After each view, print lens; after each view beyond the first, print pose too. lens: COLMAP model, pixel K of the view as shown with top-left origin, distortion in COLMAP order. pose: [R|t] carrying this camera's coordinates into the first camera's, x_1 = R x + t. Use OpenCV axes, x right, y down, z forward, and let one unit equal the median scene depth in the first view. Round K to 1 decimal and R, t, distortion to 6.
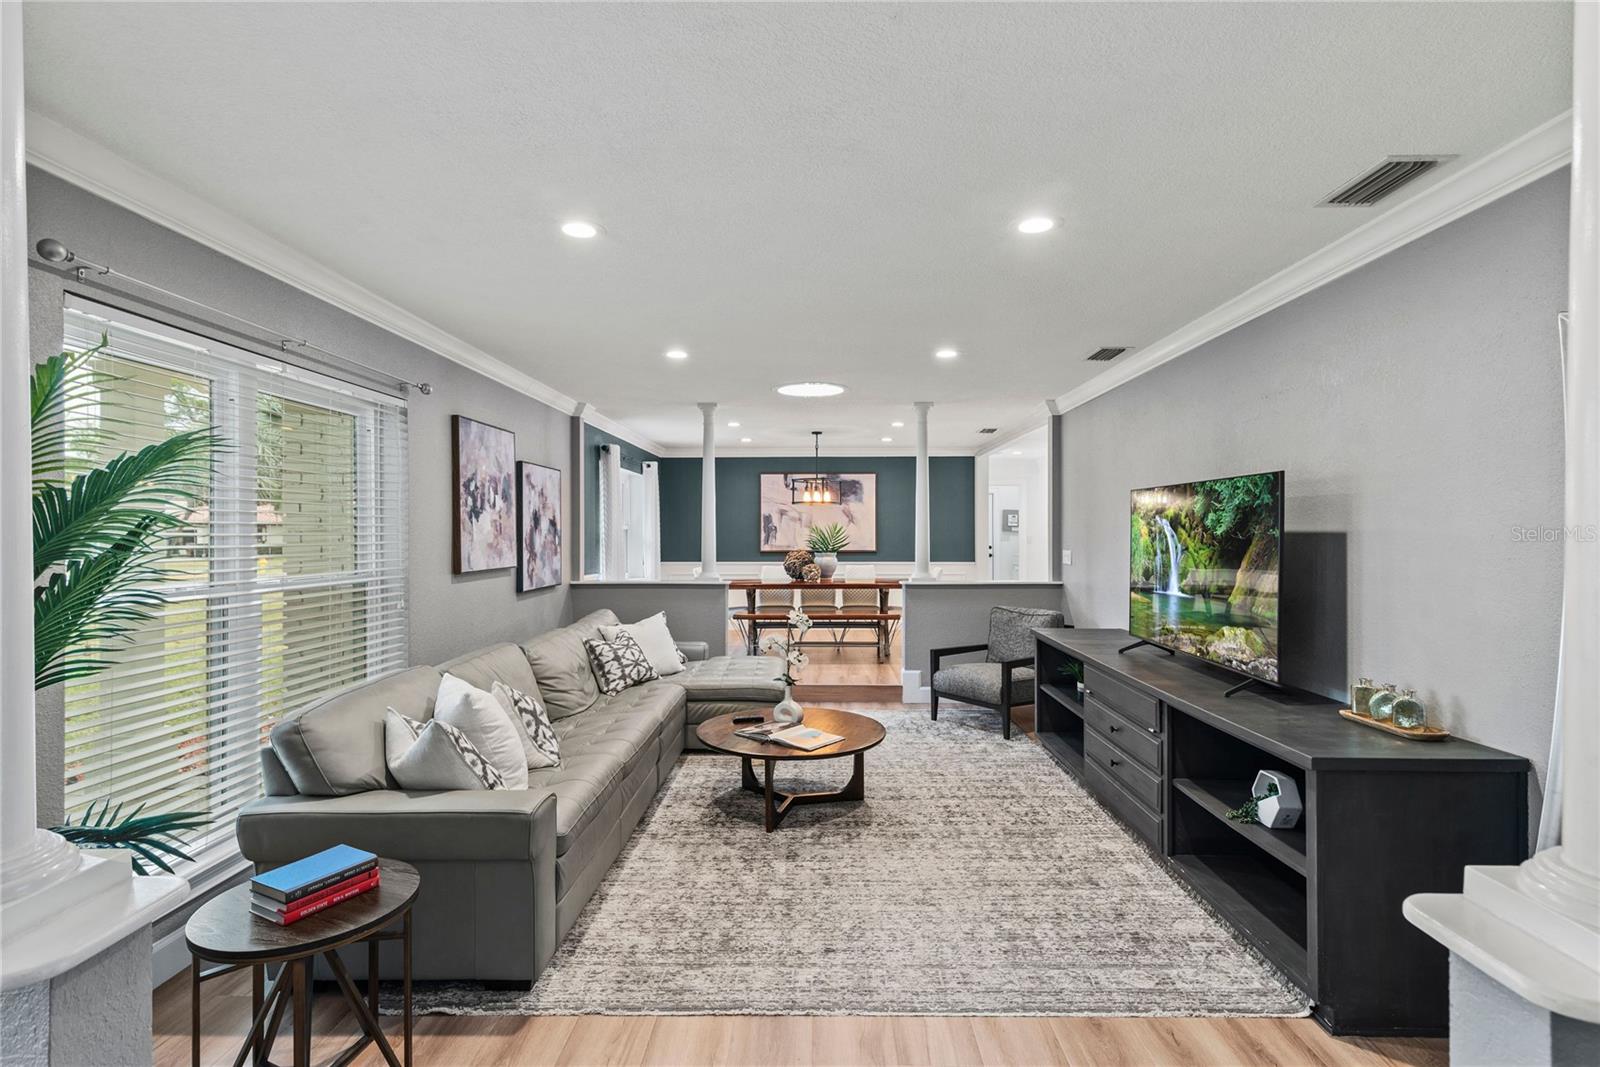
lens RADIAL K [[780.0, 0, 801.6], [0, 780.0, 537.2], [0, 0, 1]] dist [0.012852, -0.000162]
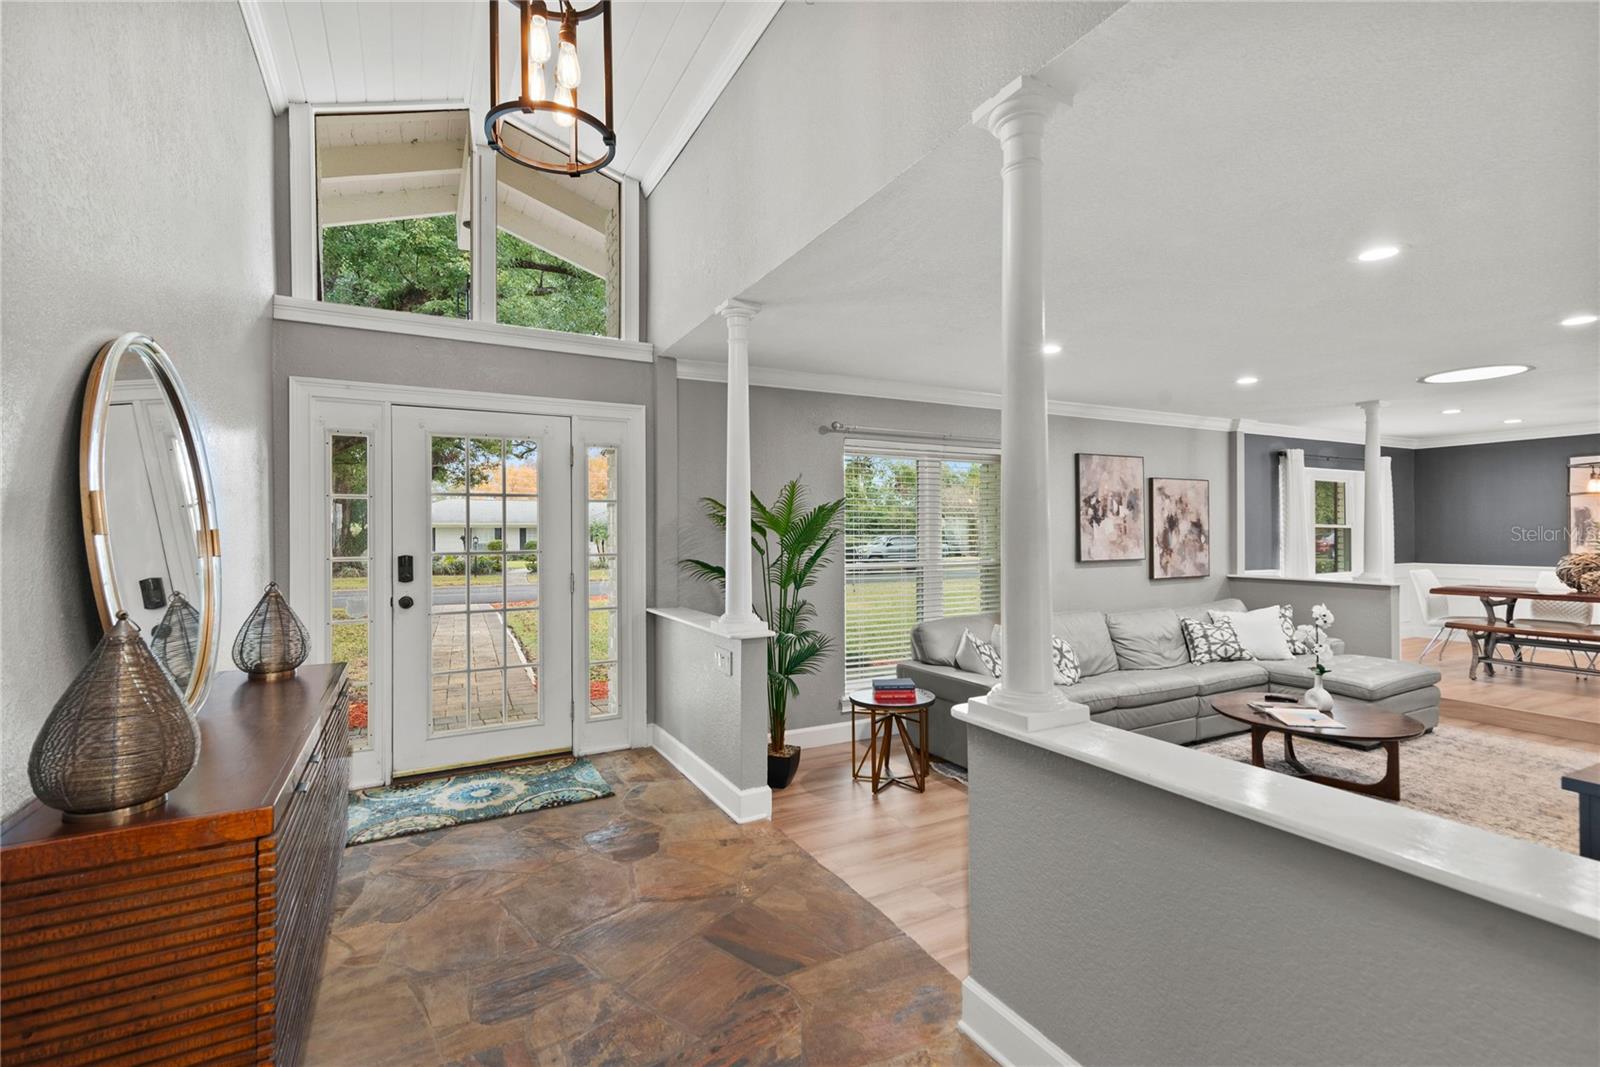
lens RADIAL K [[722.5, 0, 798.0], [0, 722.5, 529.2], [0, 0, 1]] dist [0.016047, -0.000306]
pose [[0.491649, -0.004022, -0.870784, 0.438782], [-0.001077, 0.999986, -0.005227, -0.005481], [0.870793, 0.003507, 0.491638, -0.112582]]
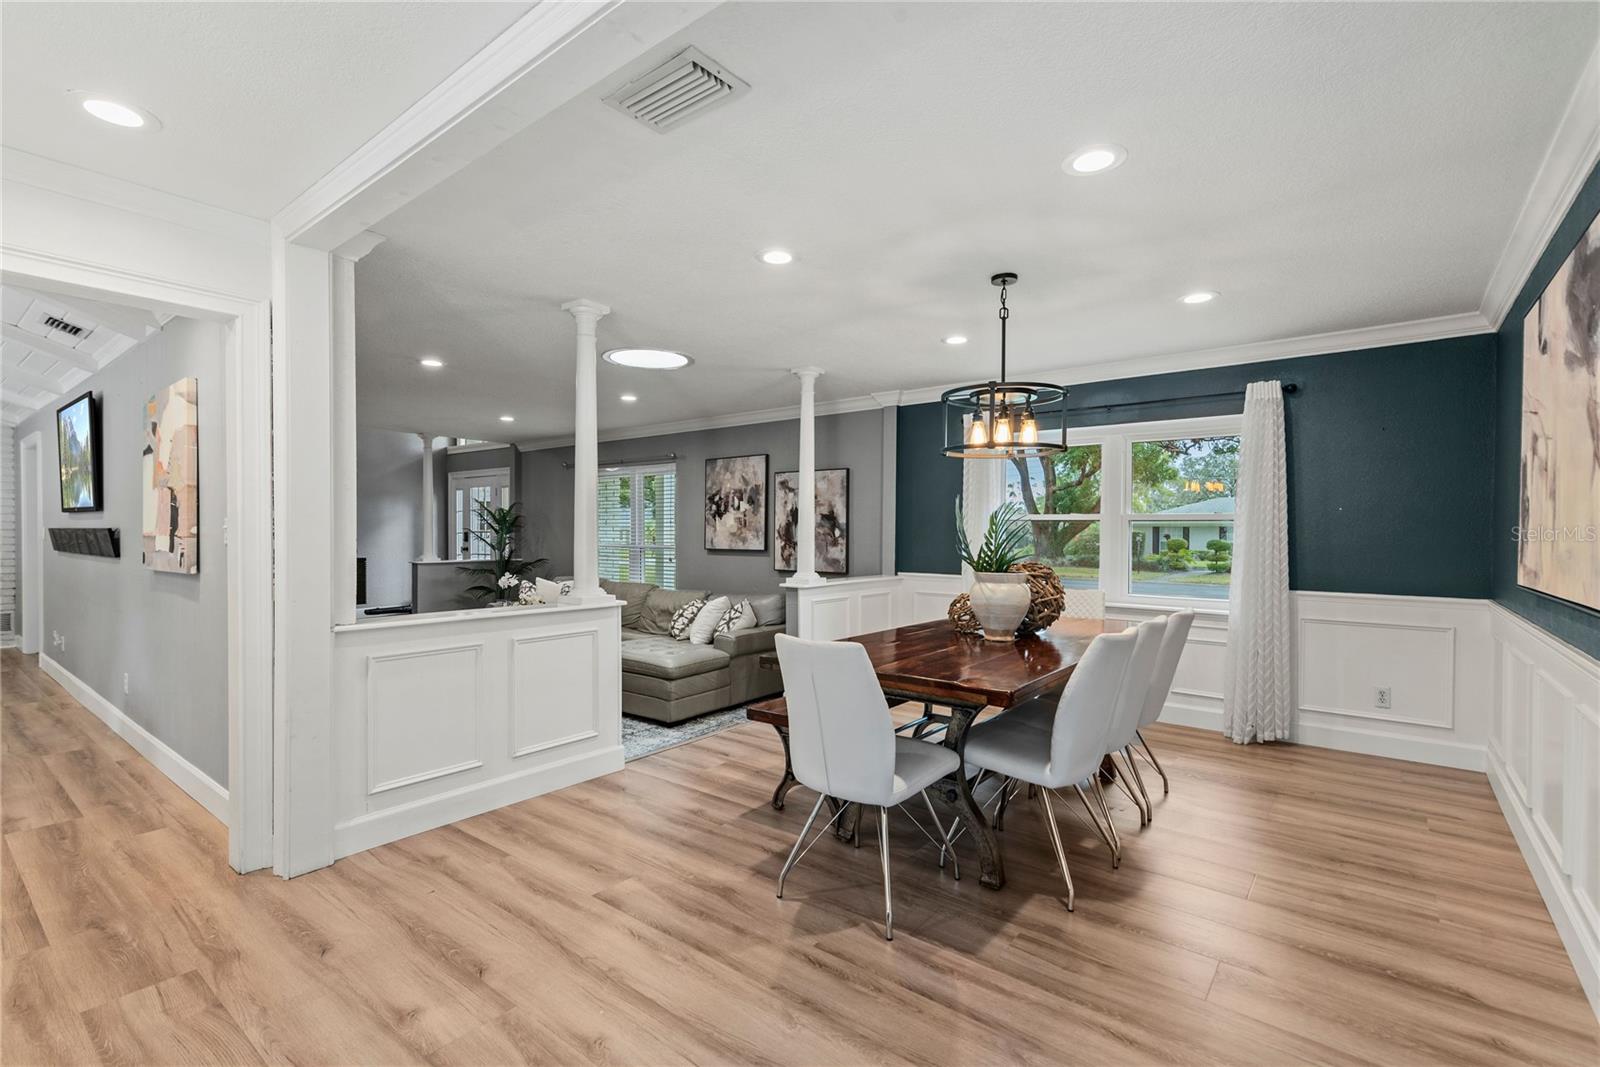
lens RADIAL K [[722.5, 0, 801.9], [0, 722.5, 537.9], [0, 0, 1]] dist [0.016047, -0.000306]
pose [[-0.606712, -0.001276, -0.794920, 0.661407], [-0.012446, 0.999891, 0.007894, 0.005149], [0.794824, 0.014683, -0.606662, 1.969531]]
